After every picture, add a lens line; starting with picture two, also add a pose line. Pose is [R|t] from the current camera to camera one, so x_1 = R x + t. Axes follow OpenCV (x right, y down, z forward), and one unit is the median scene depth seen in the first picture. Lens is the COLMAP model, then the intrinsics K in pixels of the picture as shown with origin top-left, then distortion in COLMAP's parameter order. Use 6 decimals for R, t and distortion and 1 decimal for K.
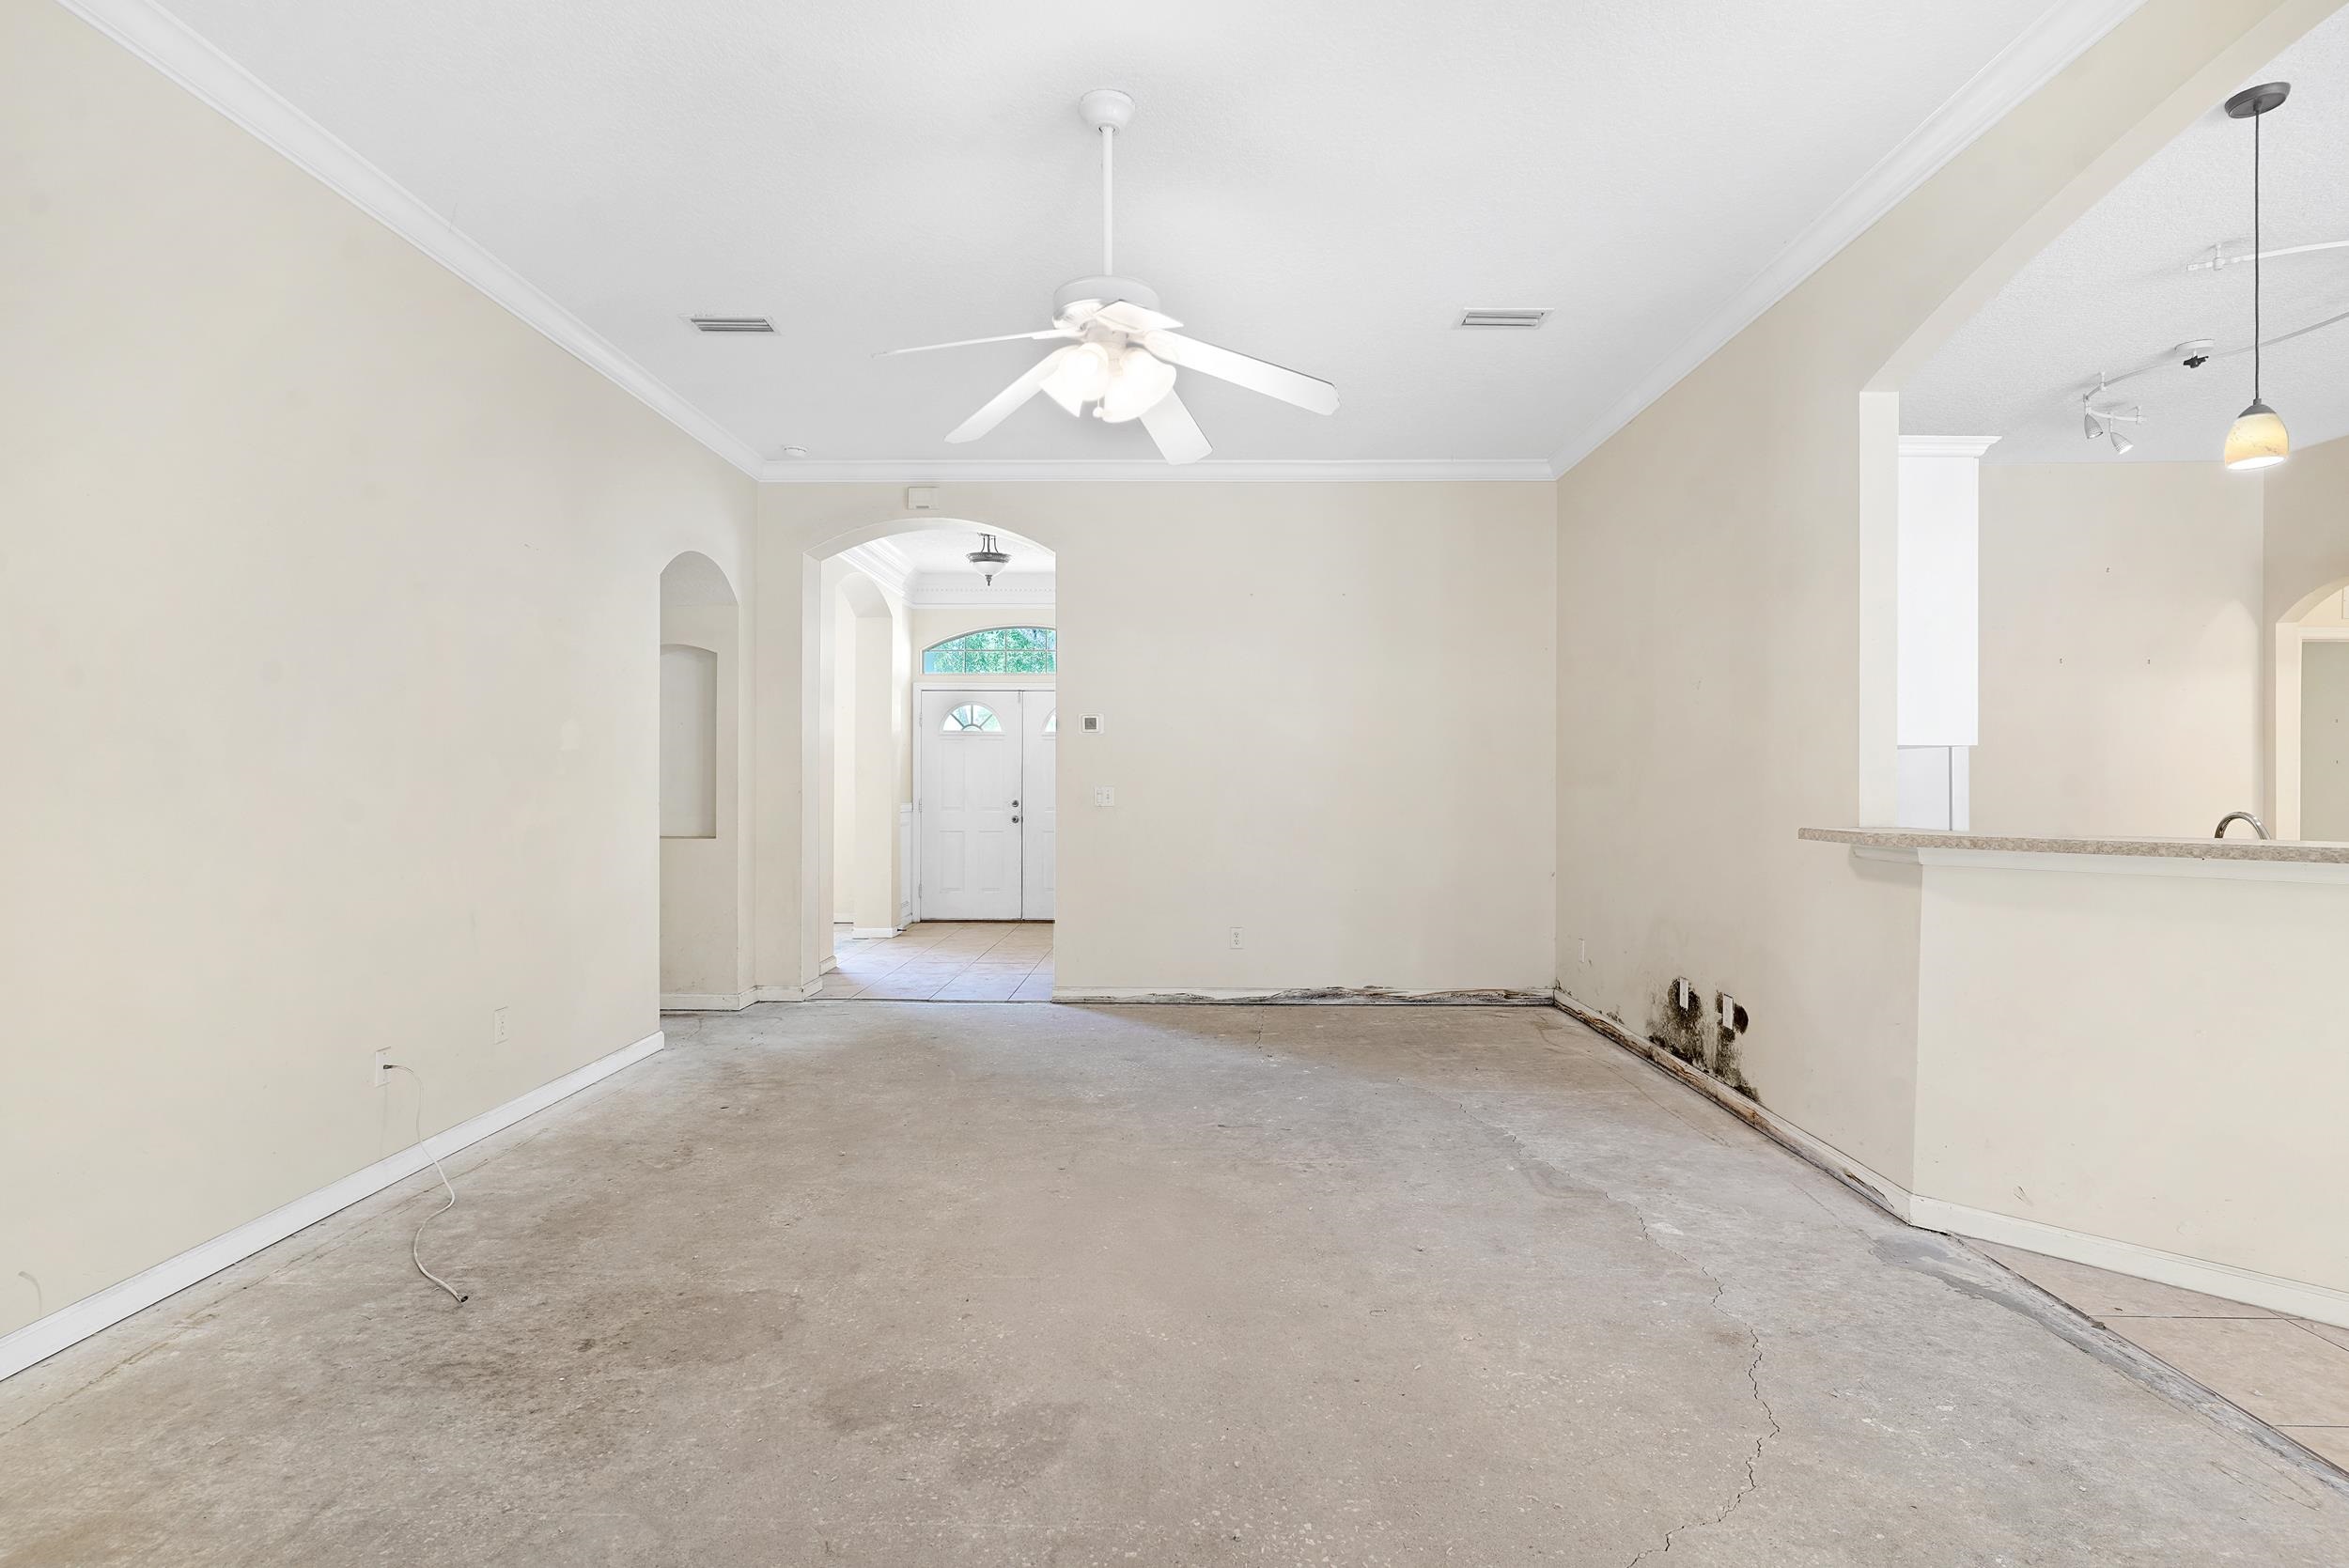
lens RADIAL K [[1167.1, 0, 1163.0], [0, 1167.1, 779.5], [0, 0, 1]] dist [-0.013182, 0.007987]
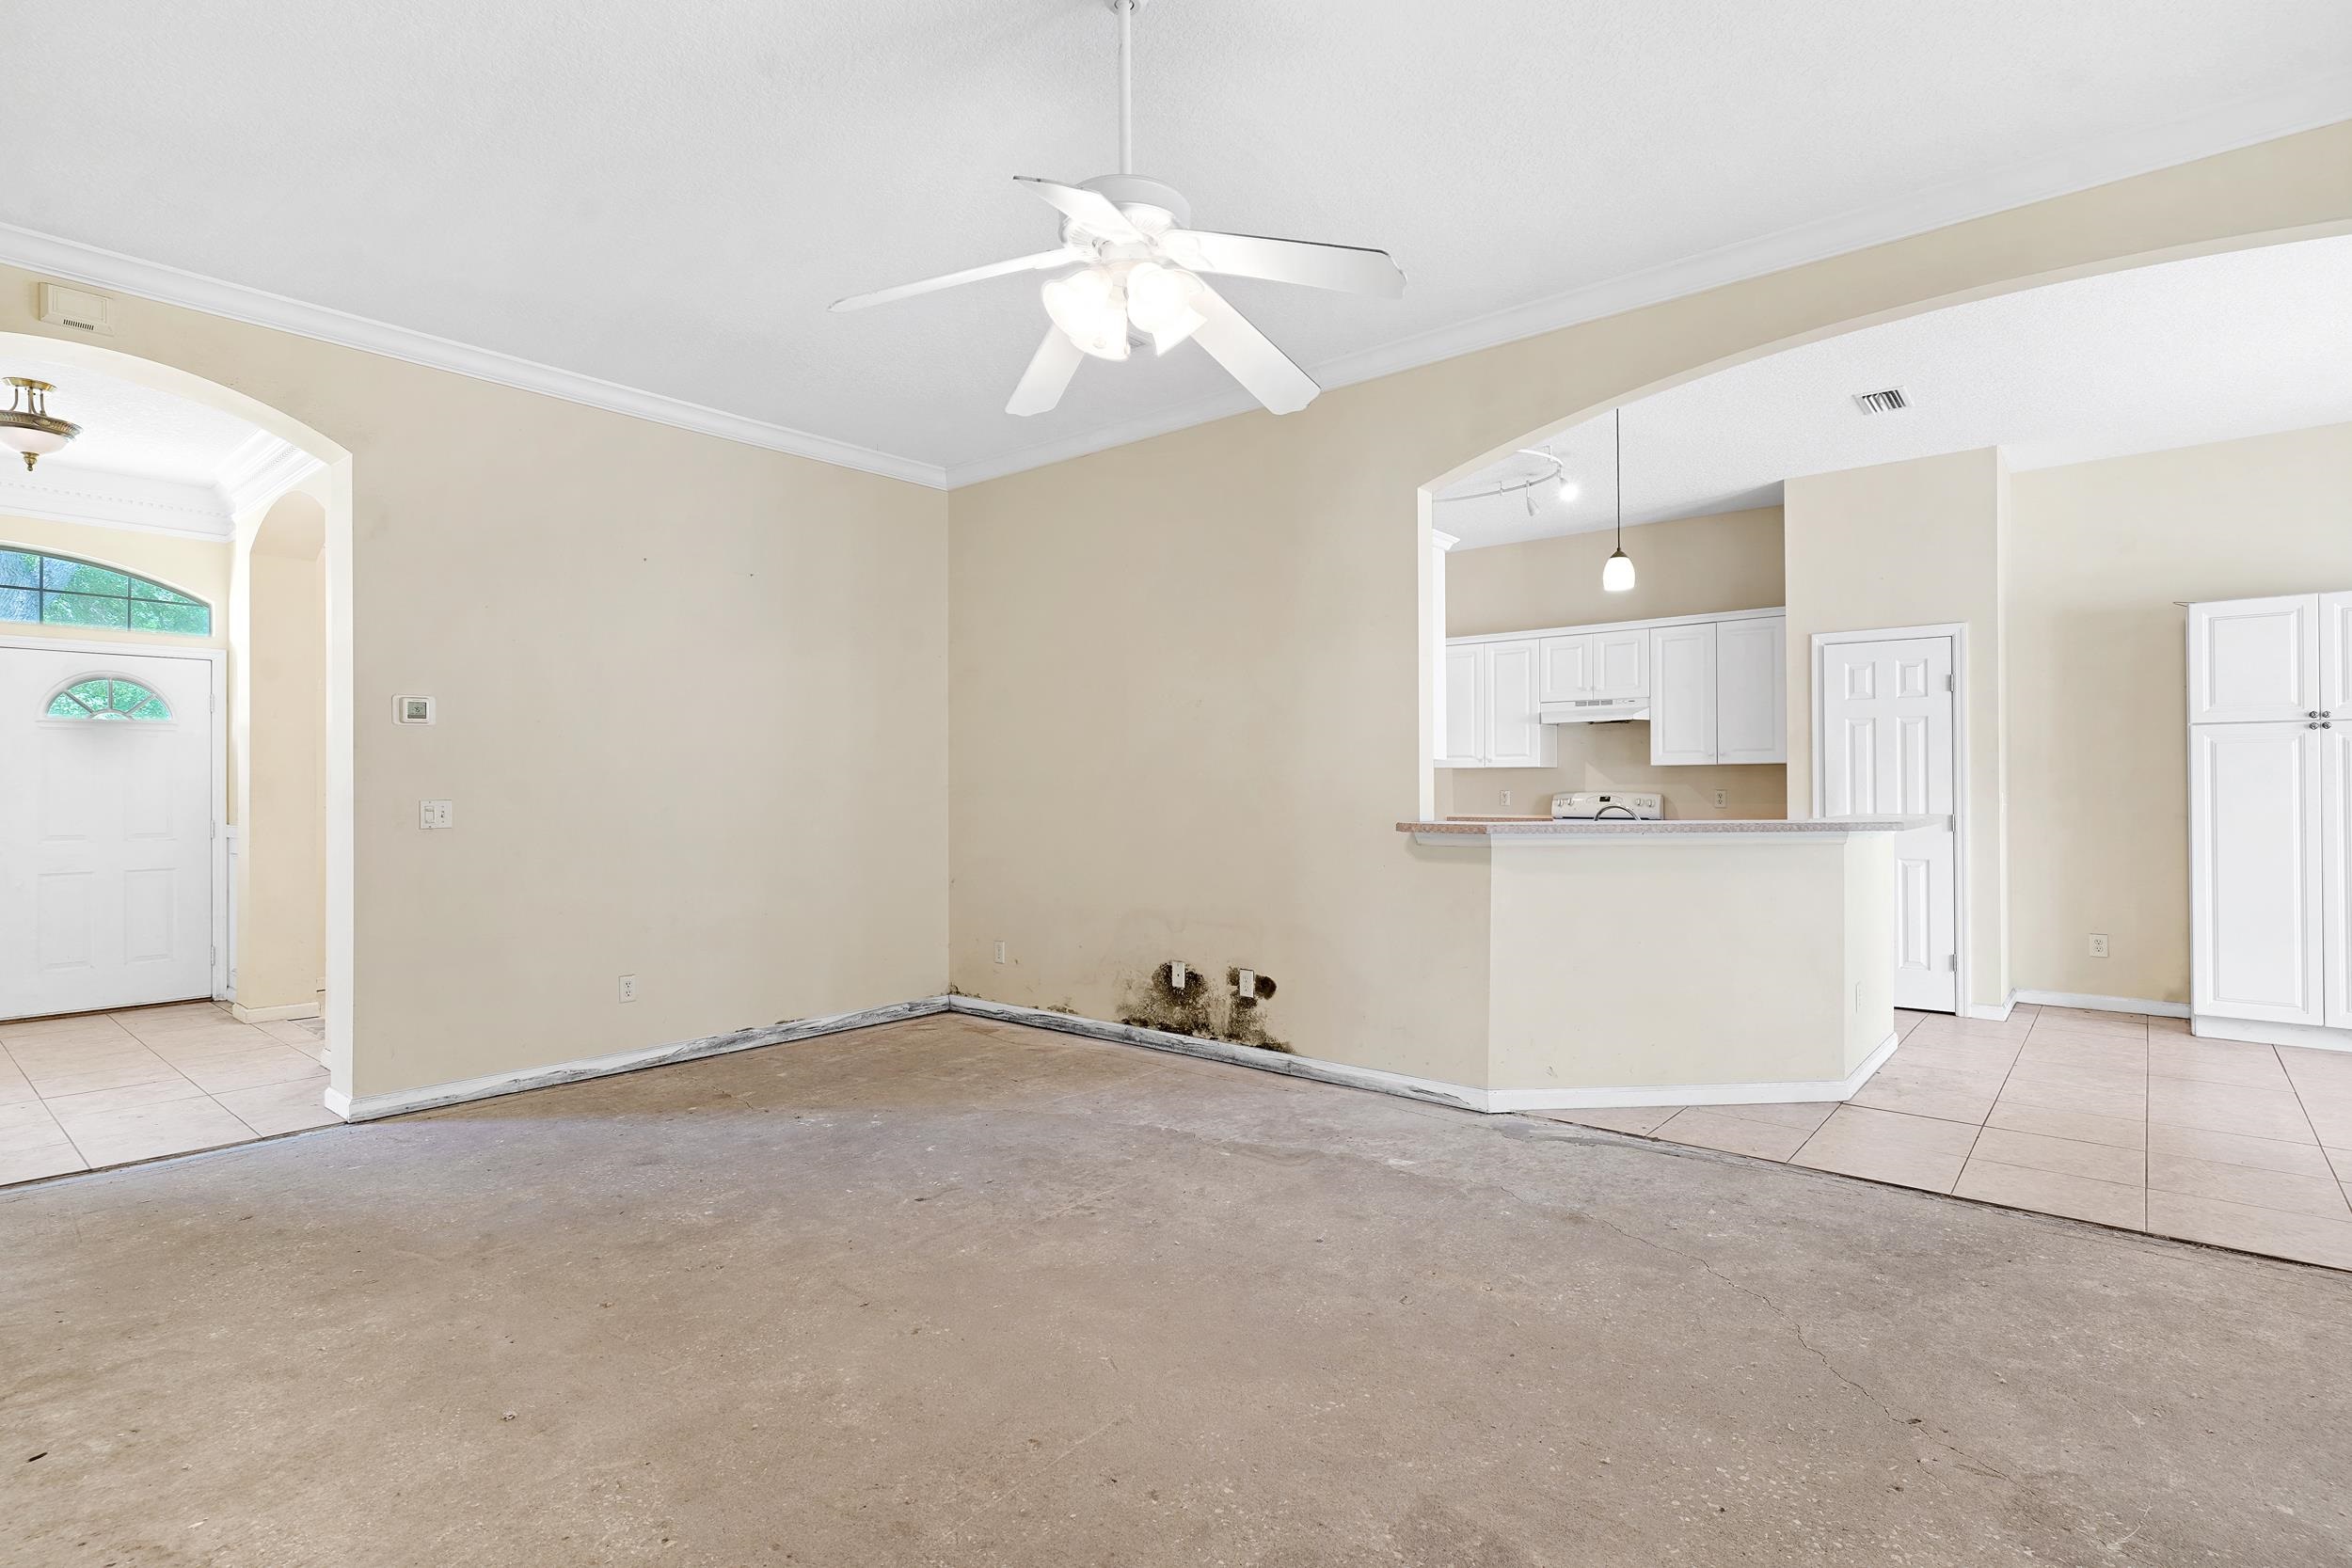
lens RADIAL K [[1151.7, 0, 1192.8], [0, 1151.7, 774.5], [0, 0, 1]] dist [-0.011874, 0.007664]
pose [[0.625977, 0.003524, 0.779834, -0.544748], [0.004713, 0.999954, -0.008302, -0.001698], [-0.779827, 0.008872, 0.625932, 0.374447]]
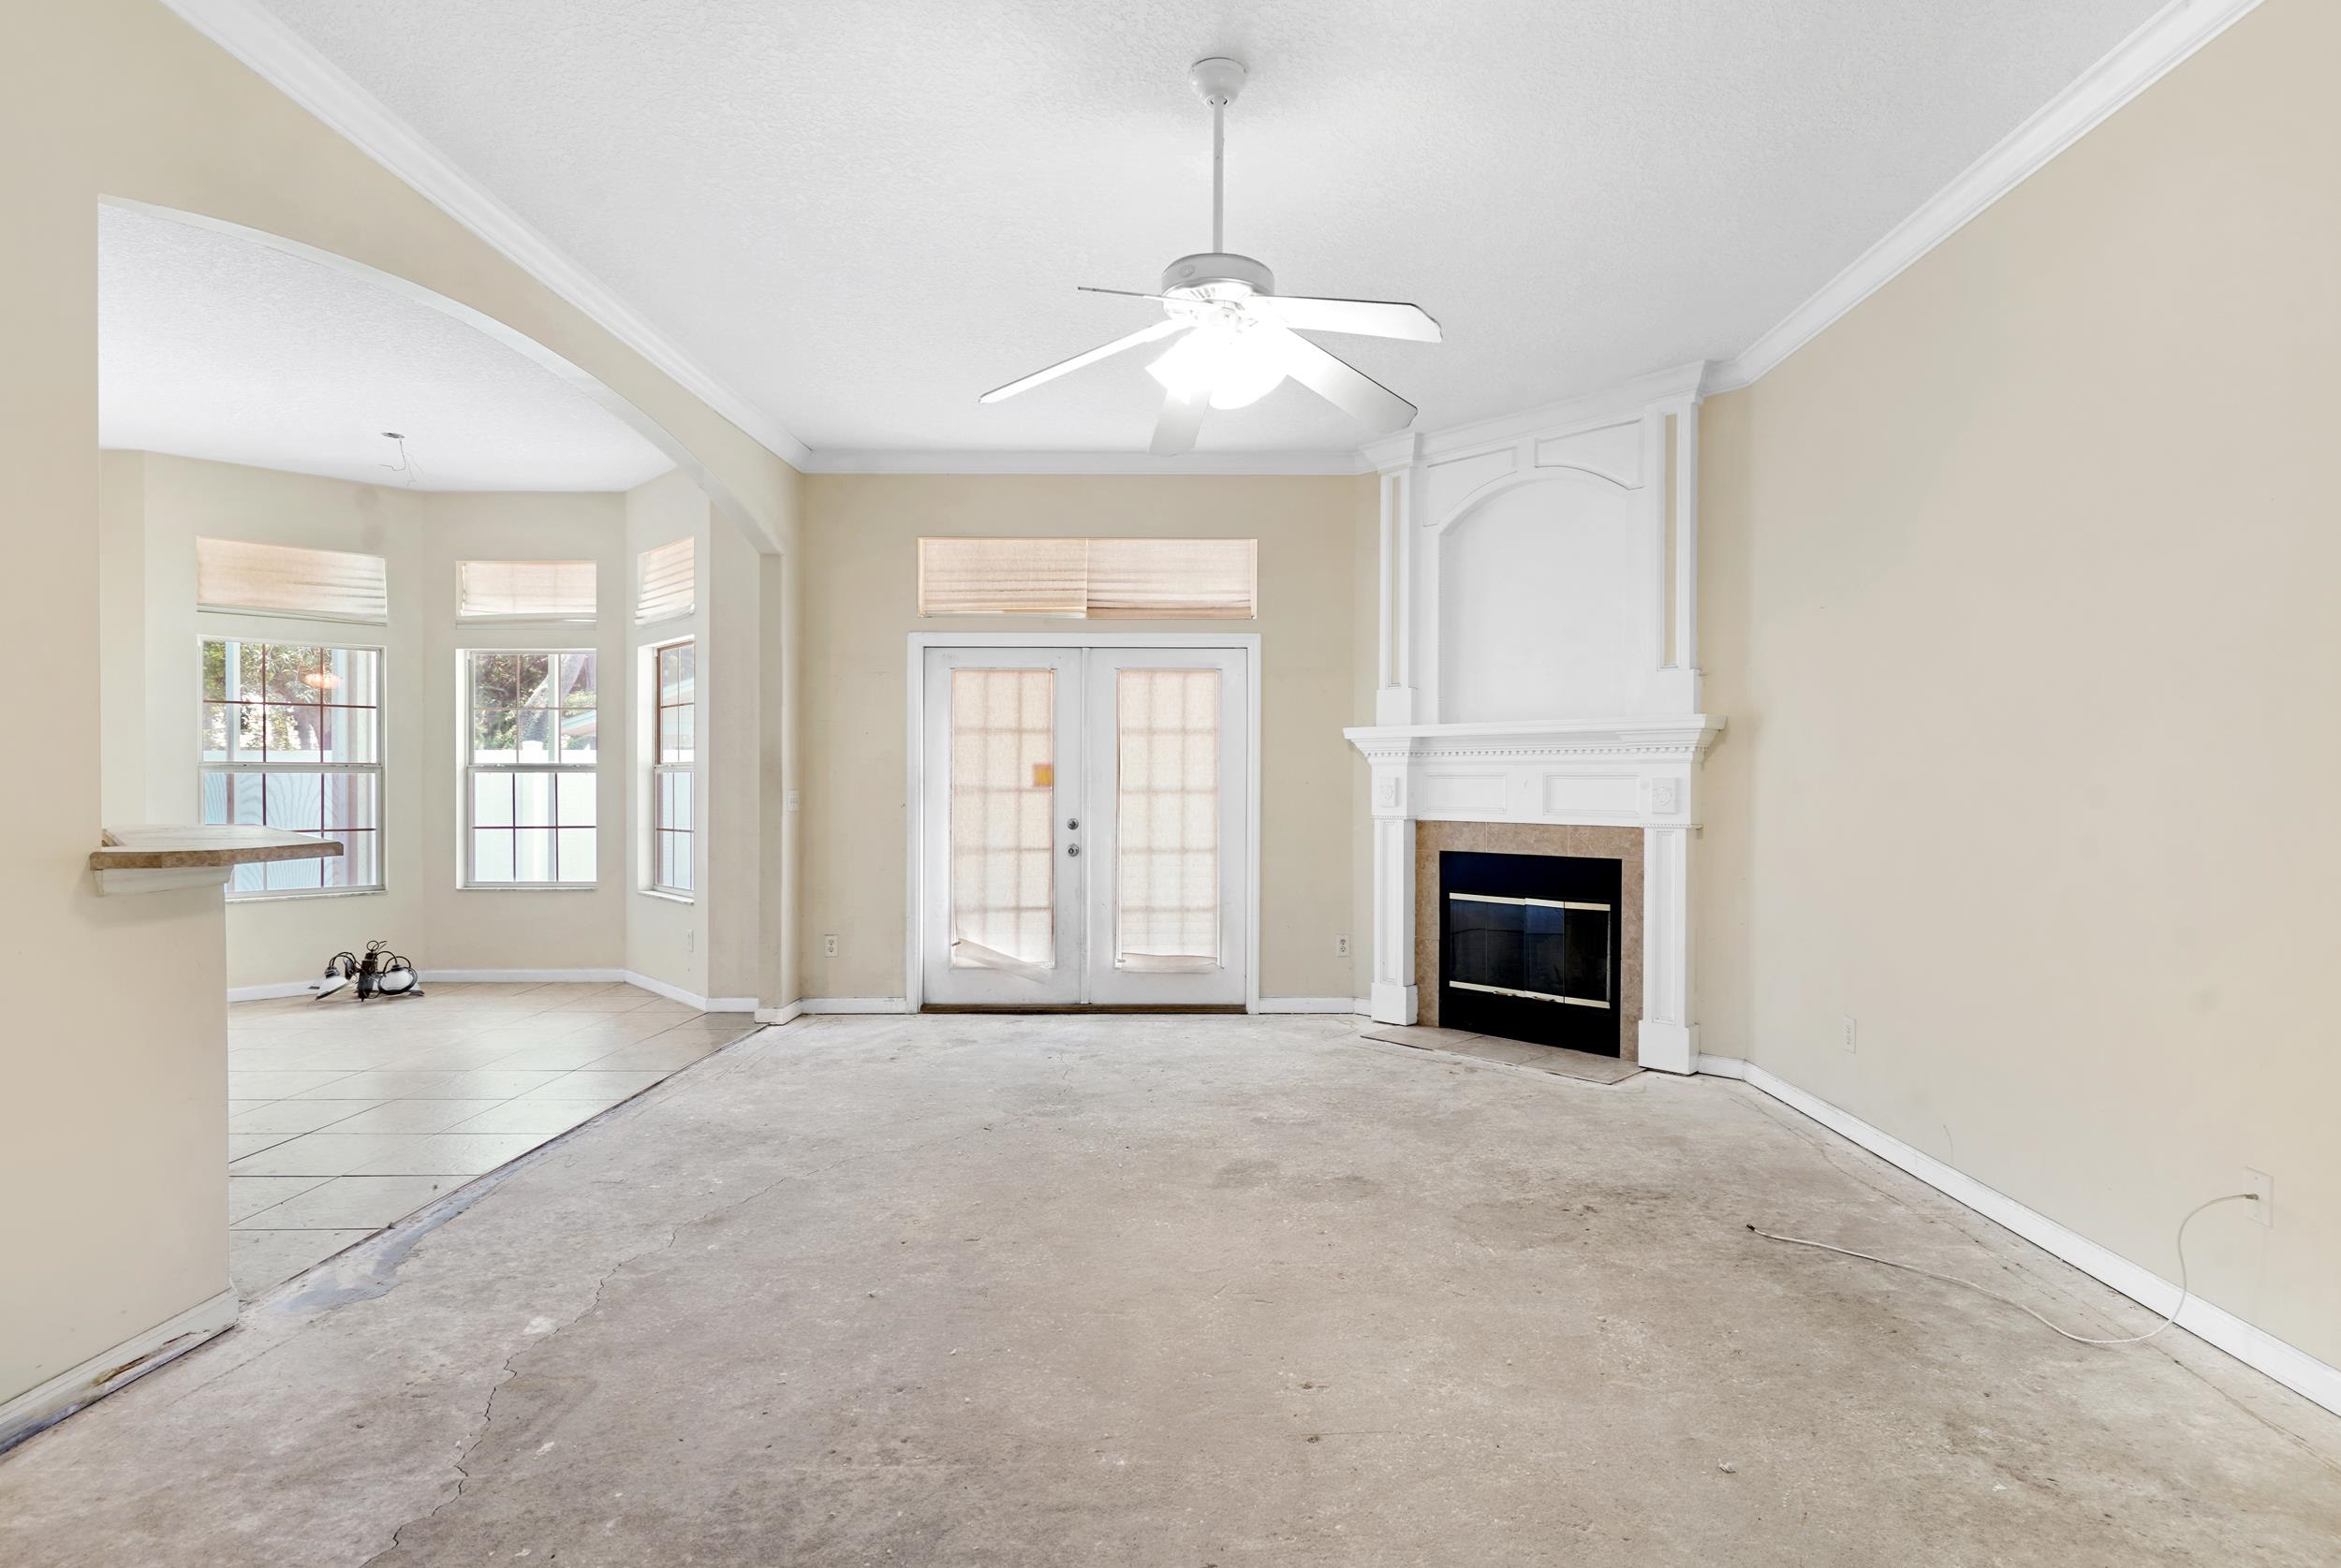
lens RADIAL K [[1195.1, 0, 1228.2], [0, 1195.1, 785.2], [0, 0, 1]] dist [-0.003087, 0.000538]
pose [[-0.999401, -0.003969, -0.034389, -0.021458], [-0.004013, 0.999991, 0.001207, 0.000009], [0.034384, 0.001345, -0.999408, 1.639422]]
